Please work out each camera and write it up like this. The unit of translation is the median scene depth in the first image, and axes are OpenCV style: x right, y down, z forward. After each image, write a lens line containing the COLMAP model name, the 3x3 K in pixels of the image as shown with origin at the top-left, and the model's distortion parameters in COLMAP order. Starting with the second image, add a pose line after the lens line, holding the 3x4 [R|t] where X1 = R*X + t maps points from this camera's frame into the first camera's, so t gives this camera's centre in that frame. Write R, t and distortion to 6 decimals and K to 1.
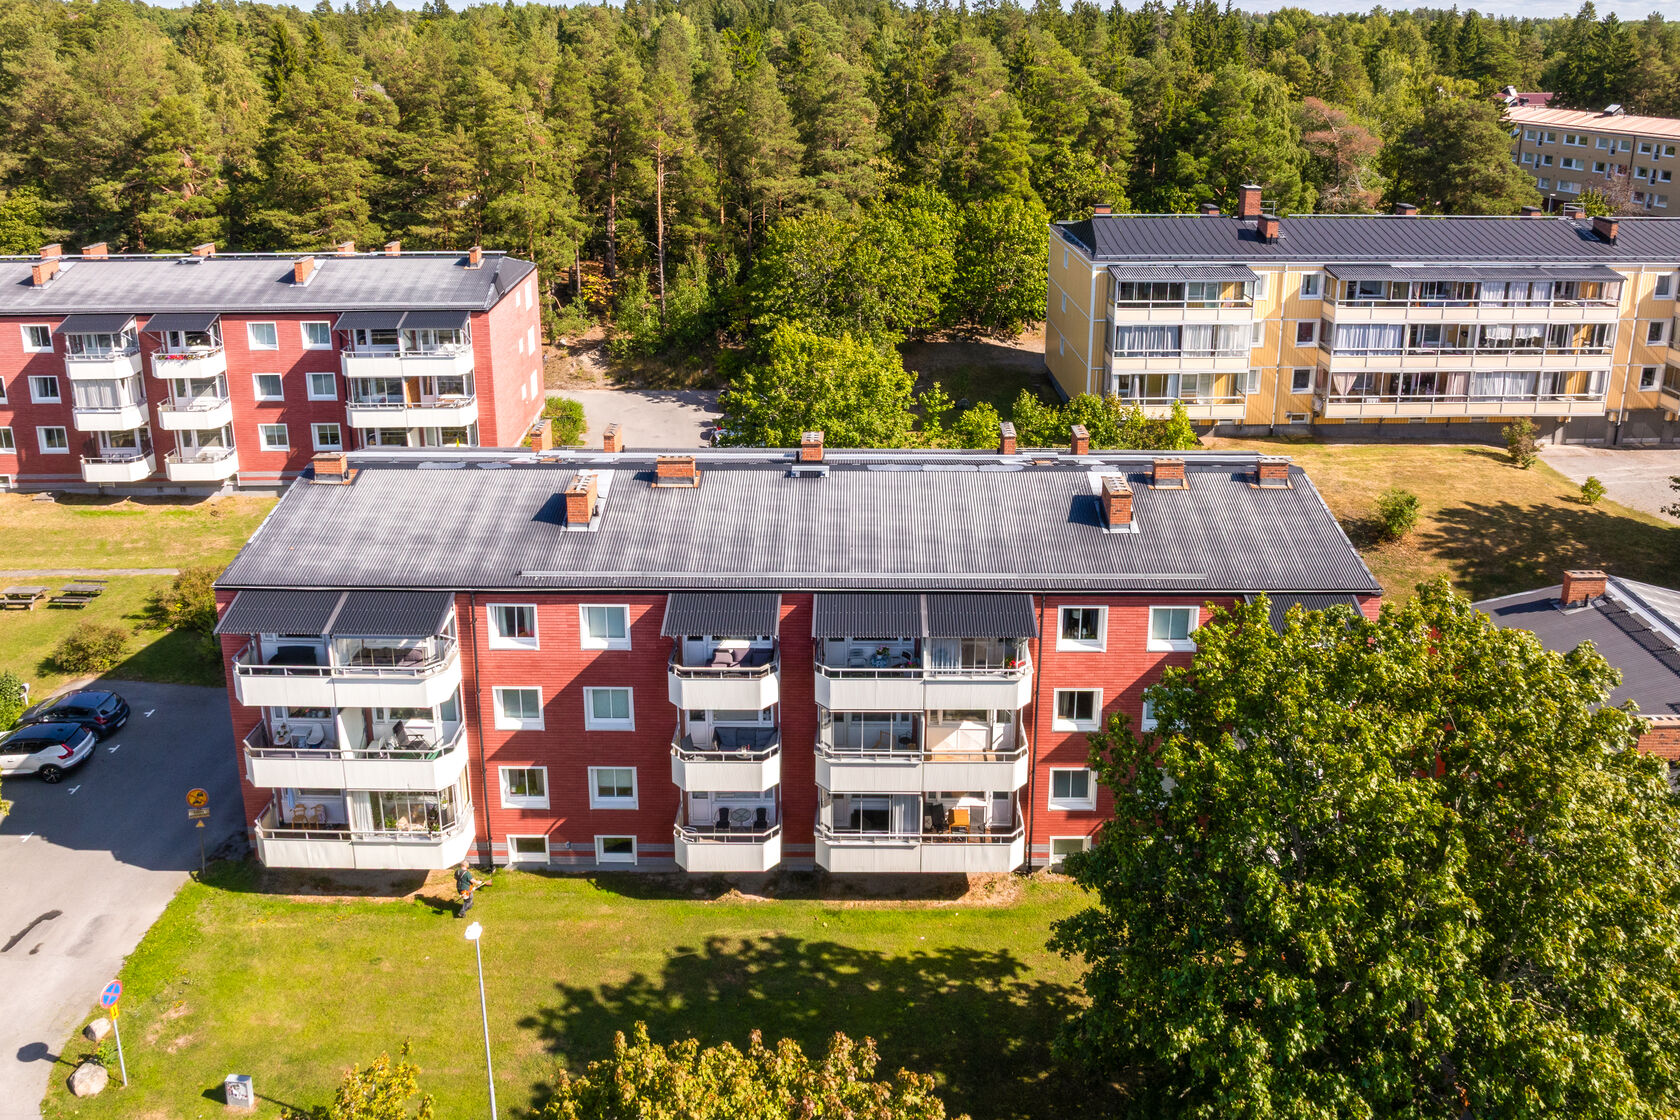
lens RADIAL K [[1192.7, 0, 838.3], [0, 1192.7, 447.2], [0, 0, 1]] dist [-0.026587, 0.006795]
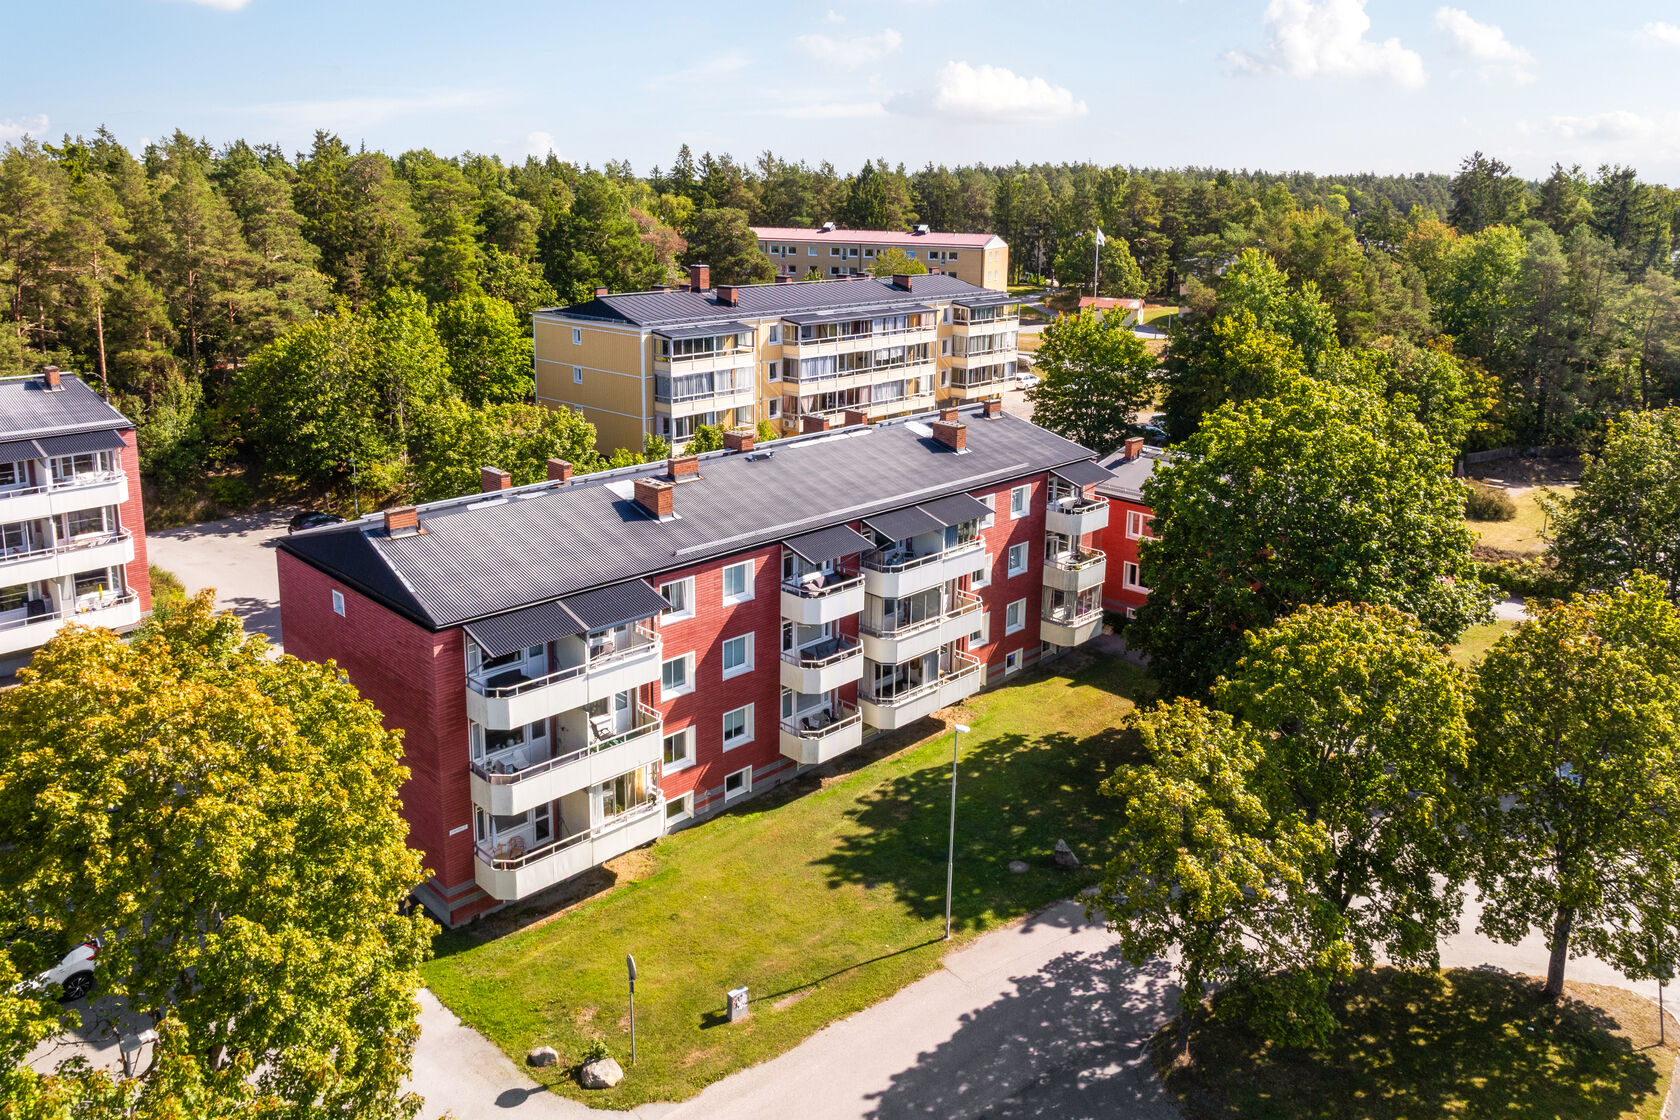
lens RADIAL K [[1141.2, 0, 840.0], [0, 1141.2, 560.0], [0, 0, 1]] dist [-0.027201, 0.001845]
pose [[0.709188, -0.213220, 0.672004, -0.445204], [0.225840, 0.971649, 0.069959, 0.035373], [-0.667869, 0.102151, 0.737235, 0.038763]]
